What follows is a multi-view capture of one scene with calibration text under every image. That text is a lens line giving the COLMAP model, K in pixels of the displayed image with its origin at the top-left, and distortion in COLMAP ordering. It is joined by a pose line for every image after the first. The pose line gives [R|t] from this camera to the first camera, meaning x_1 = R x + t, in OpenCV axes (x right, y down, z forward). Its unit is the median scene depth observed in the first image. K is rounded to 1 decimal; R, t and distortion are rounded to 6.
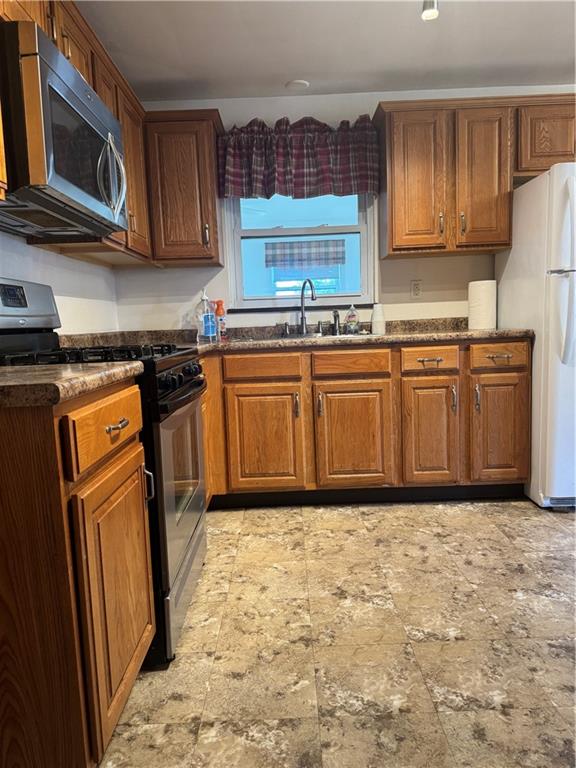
lens RADIAL K [[552.2, 0, 289.1], [0, 552.2, 383.8], [0, 0, 1]] dist [0.038585, -0.039819]
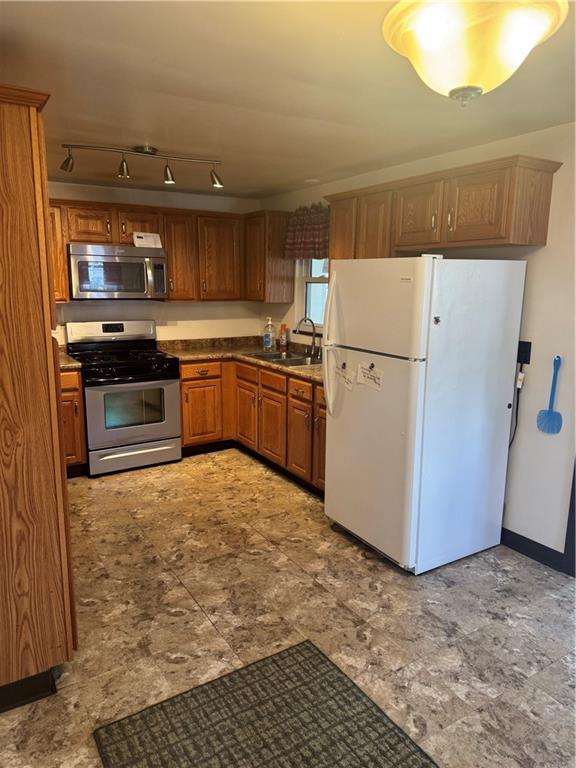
lens RADIAL K [[552.2, 0, 294.4], [0, 552.2, 384.3], [0, 0, 1]] dist [0.038585, -0.039819]
pose [[0.516834, 0.206226, -0.830875, 1.666820], [-0.125337, 0.978321, 0.164858, -0.338694], [0.846861, 0.018936, 0.531478, 0.284632]]
